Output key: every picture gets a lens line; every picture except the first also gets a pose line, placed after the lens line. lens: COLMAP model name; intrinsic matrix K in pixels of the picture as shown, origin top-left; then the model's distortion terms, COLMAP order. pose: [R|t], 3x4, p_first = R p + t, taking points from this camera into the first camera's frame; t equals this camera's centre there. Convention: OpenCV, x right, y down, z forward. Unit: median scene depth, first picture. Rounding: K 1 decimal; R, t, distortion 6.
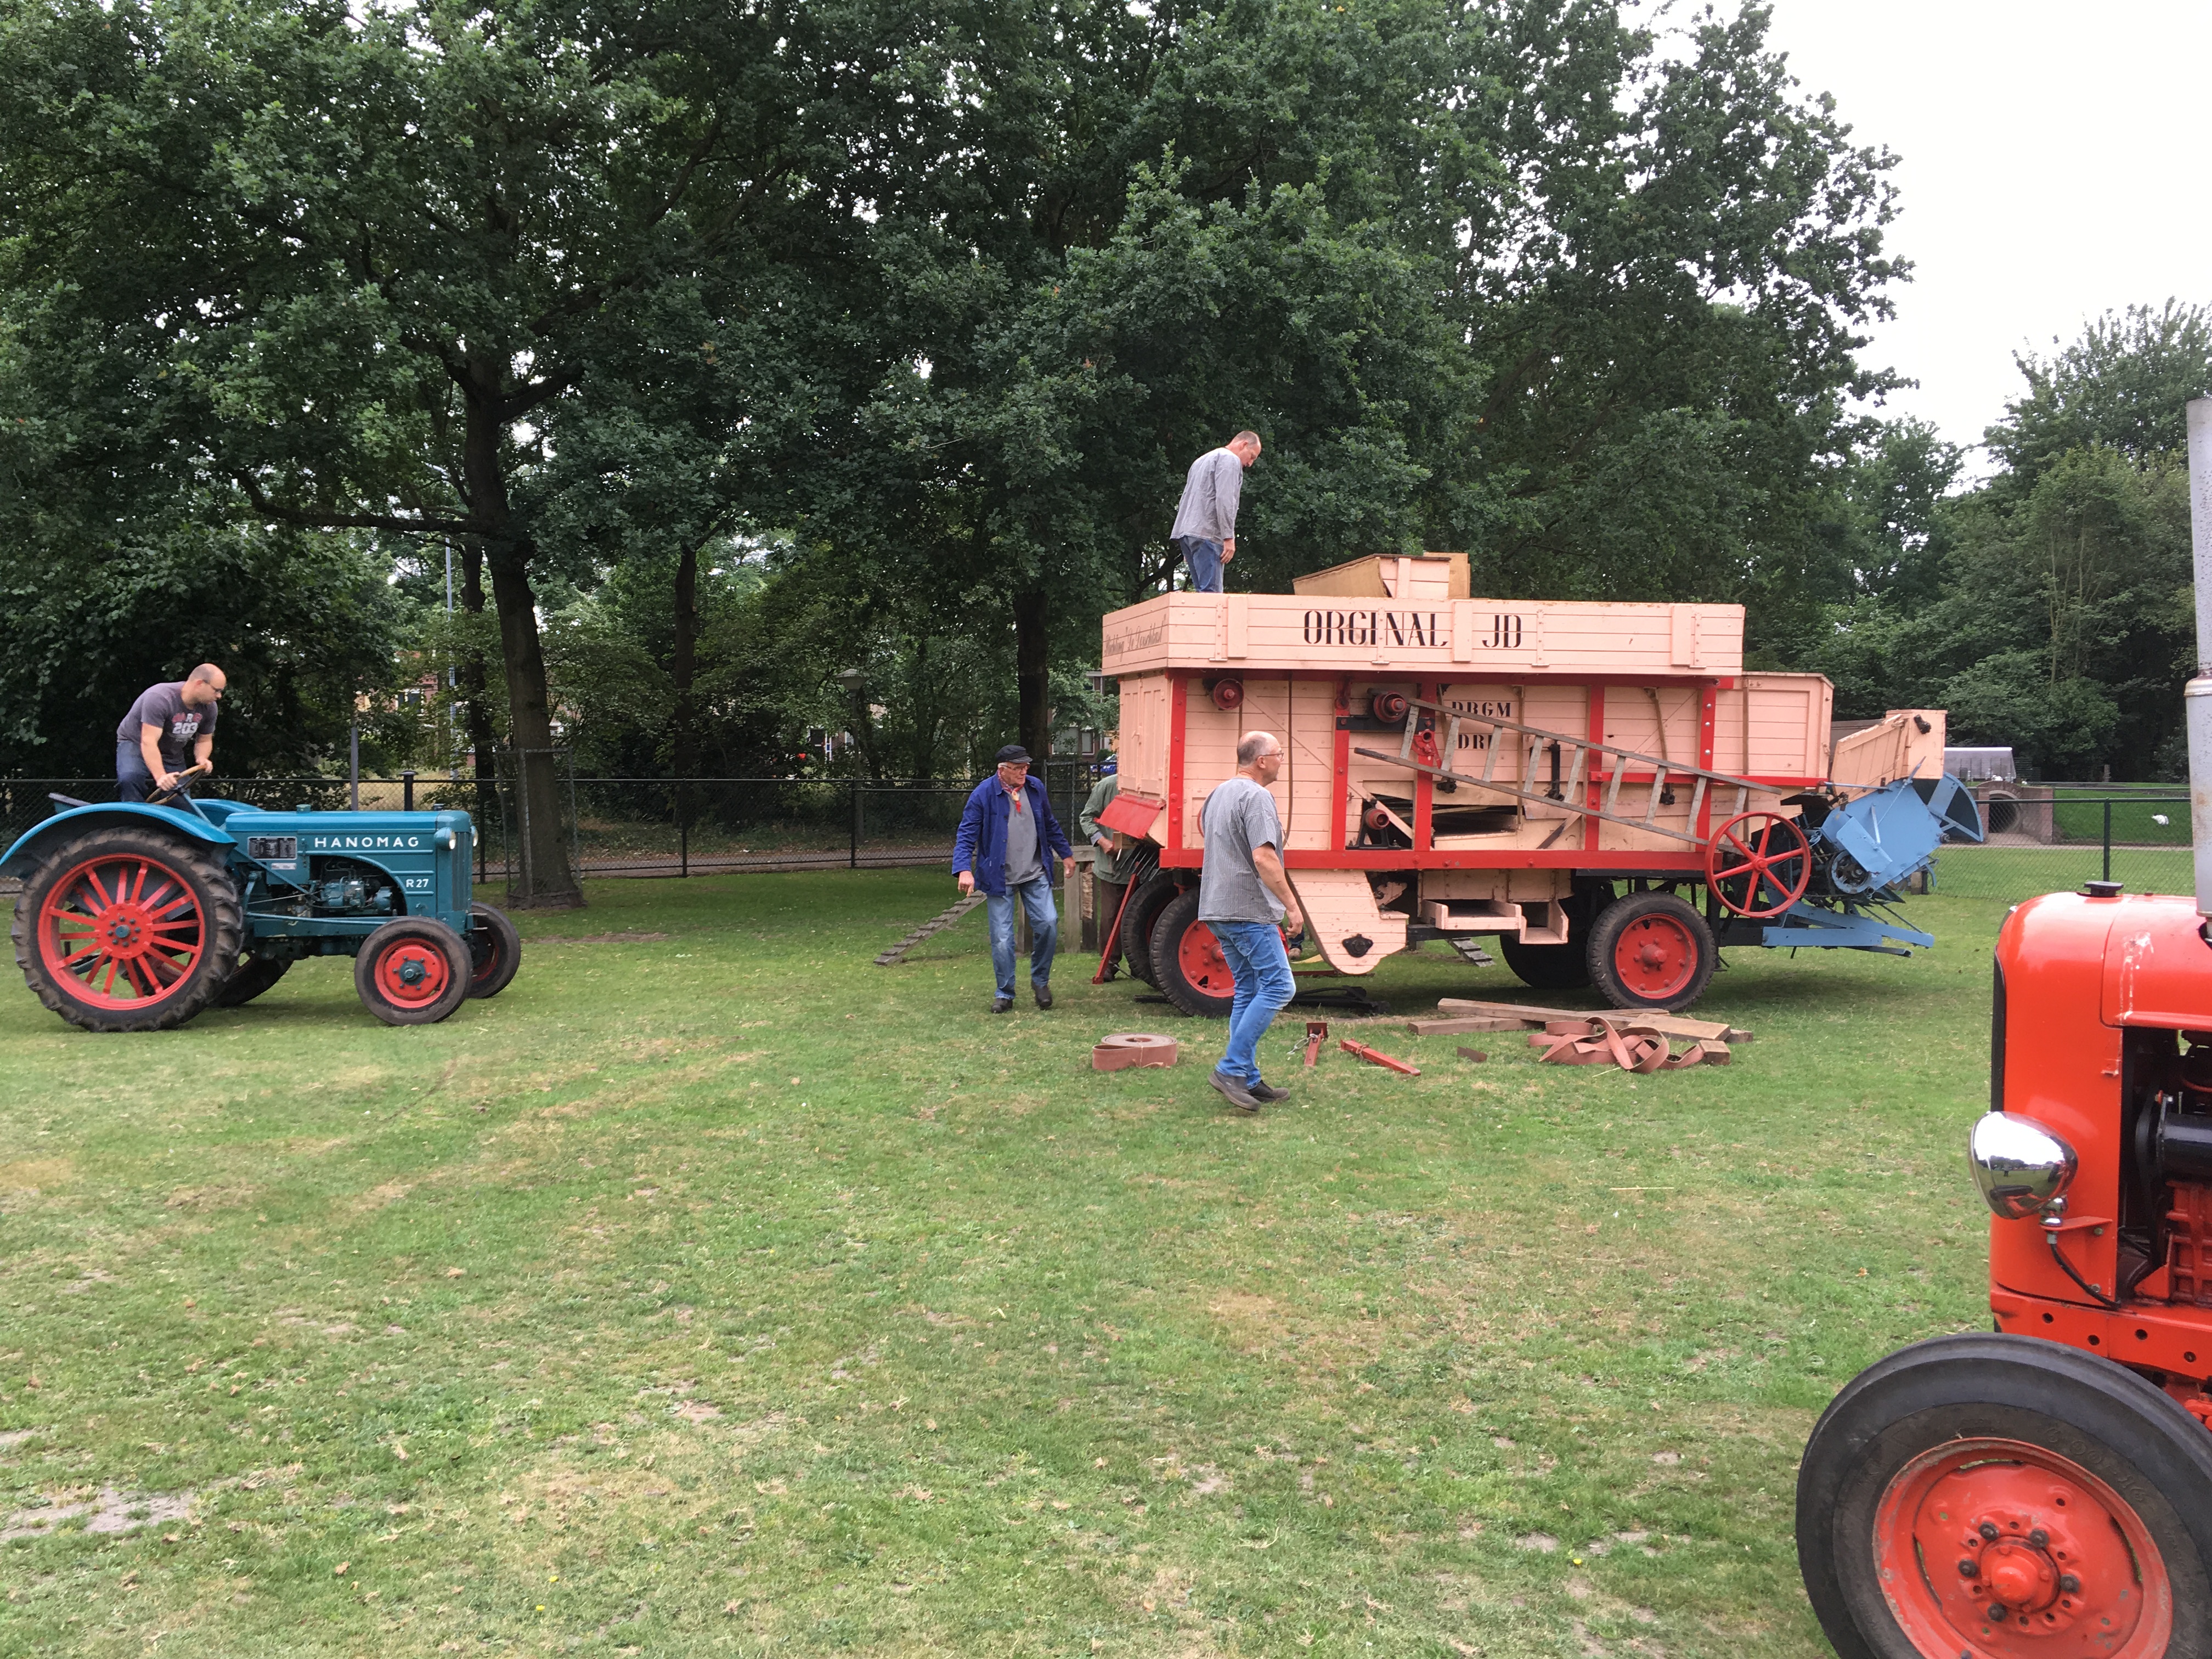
lens RADIAL K [[1876.8, 0, 1088.6], [0, 1876.8, 836.3], [0, 0, 1]] dist [0.110656, -0.060193]
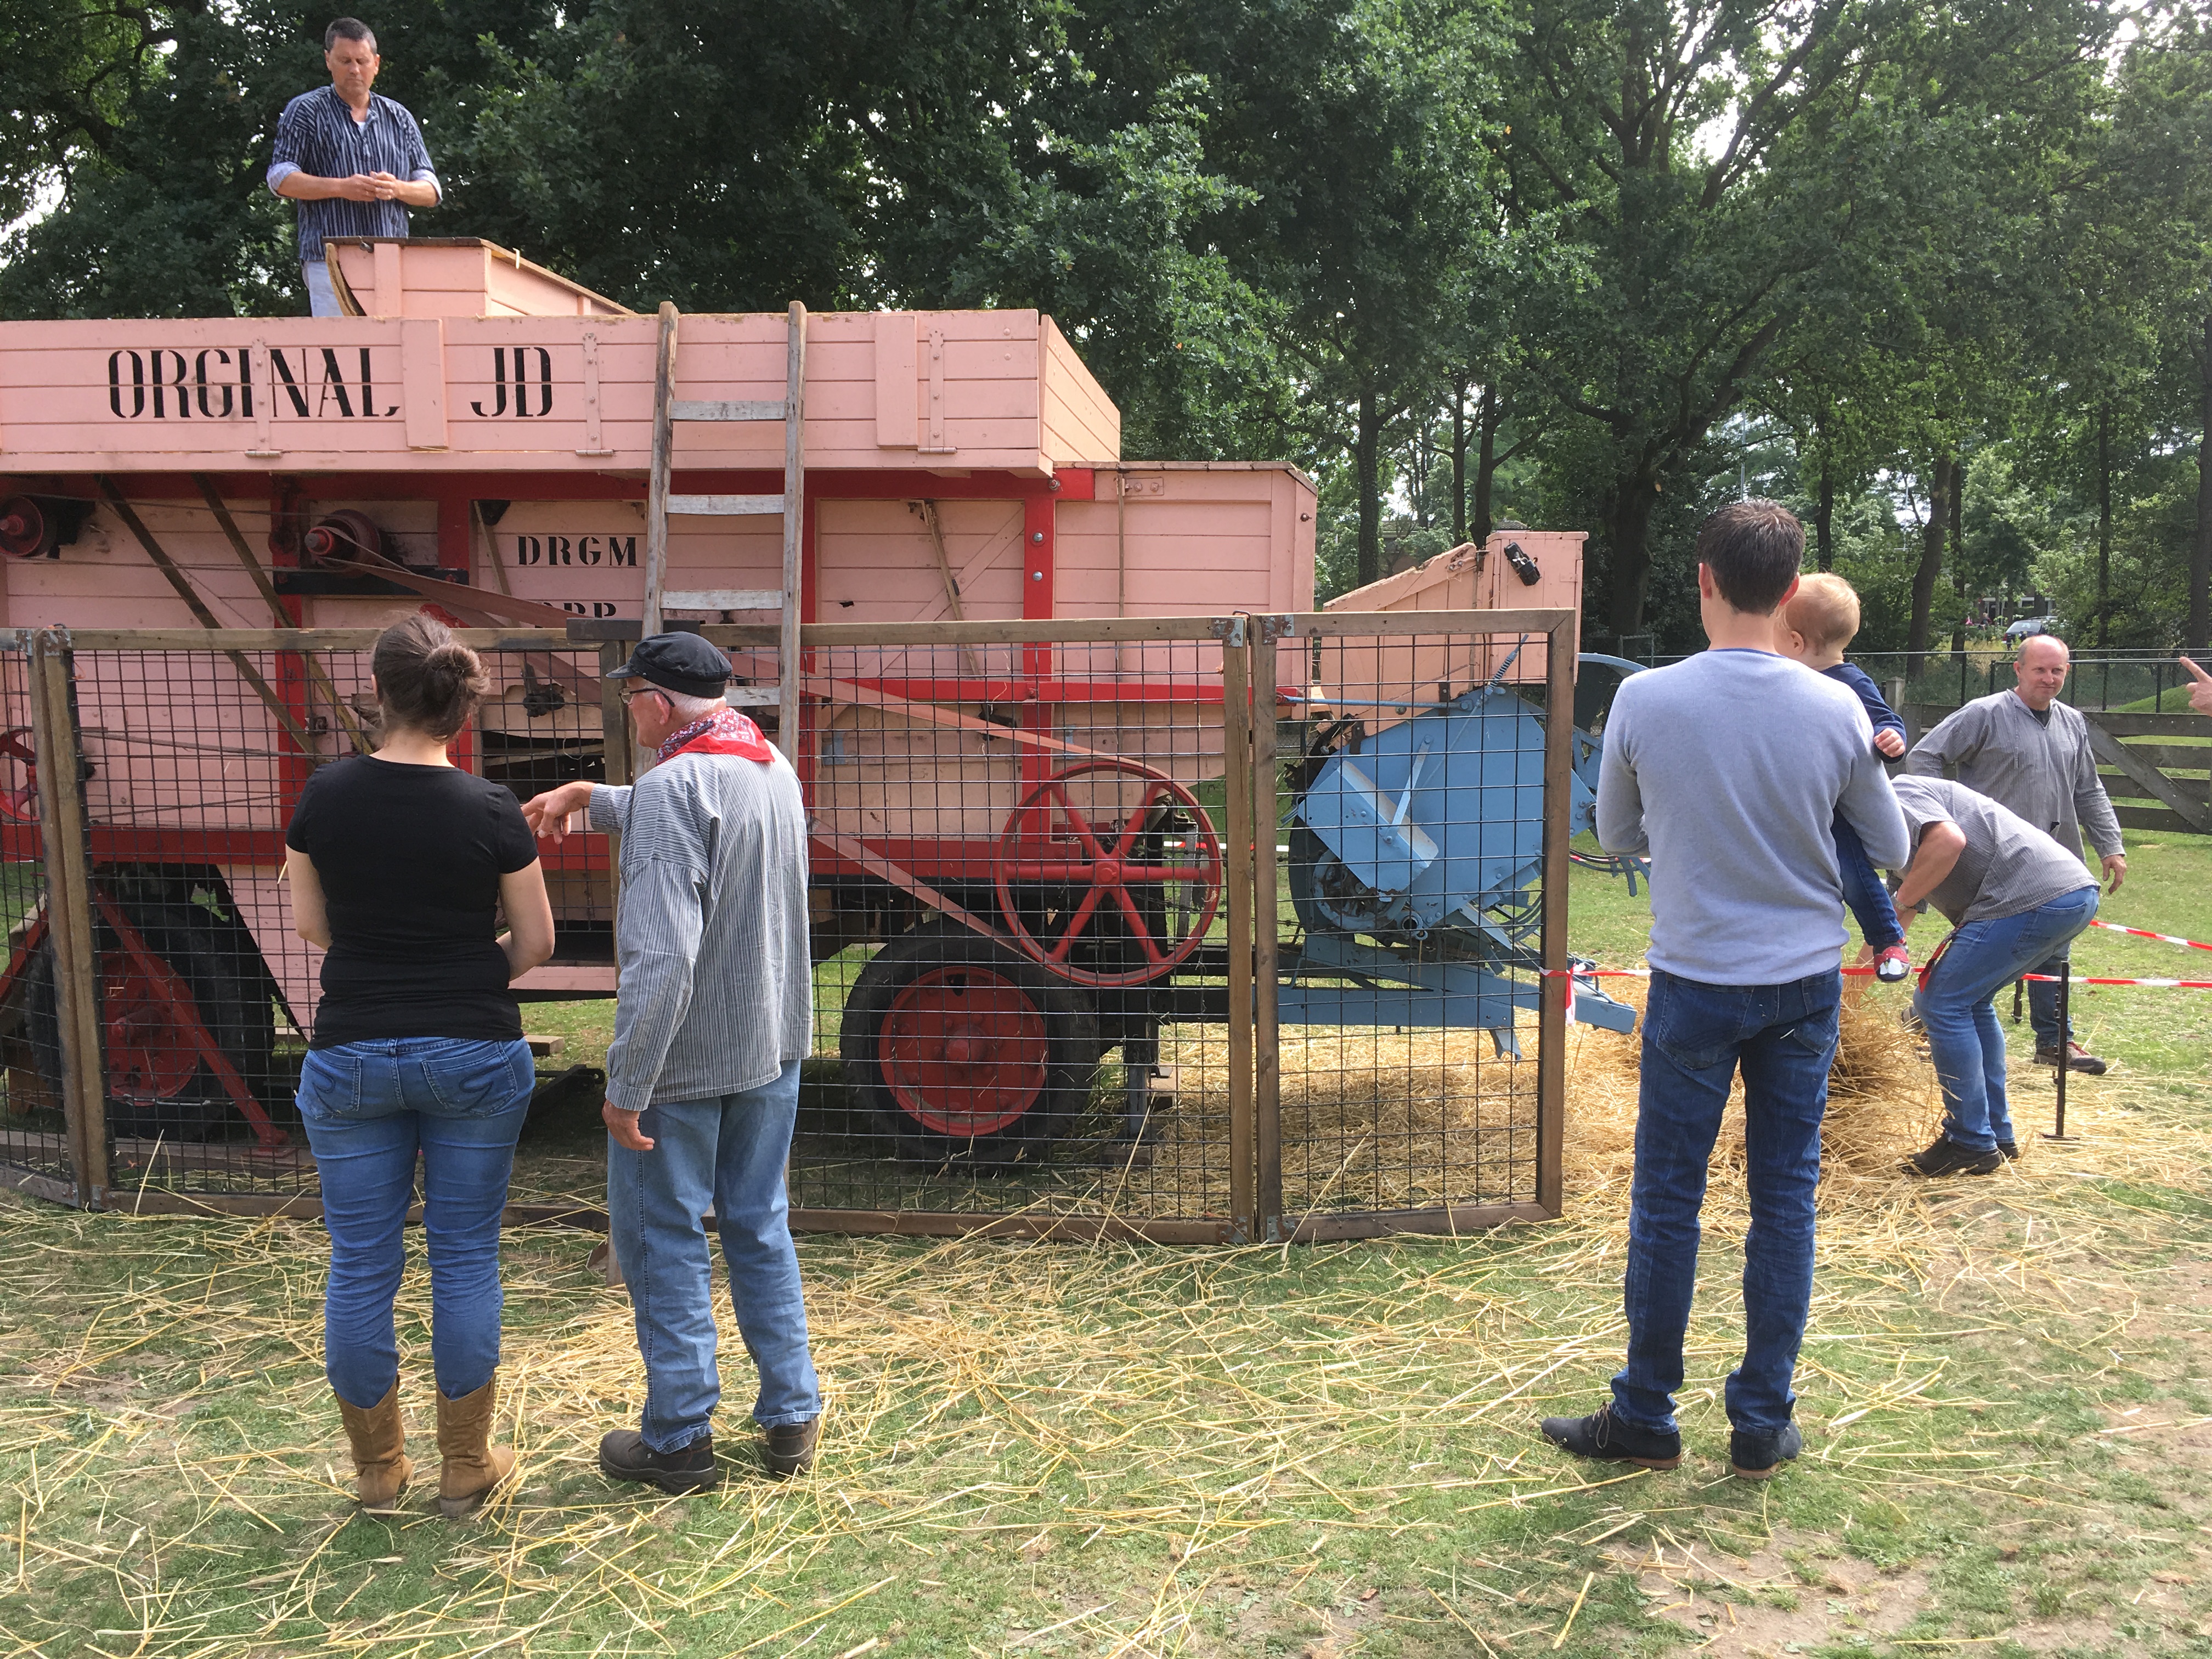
lens RADIAL K [[1872.1, 0, 1091.2], [0, 1872.1, 836.3], [0, 0, 1]] dist [0.083672, -0.106238]
pose [[0.962647, 0.015607, -0.270308, 0.466320], [0.003918, 0.997430, 0.071542, -0.026279], [0.270730, -0.069929, 0.960112, 0.545695]]
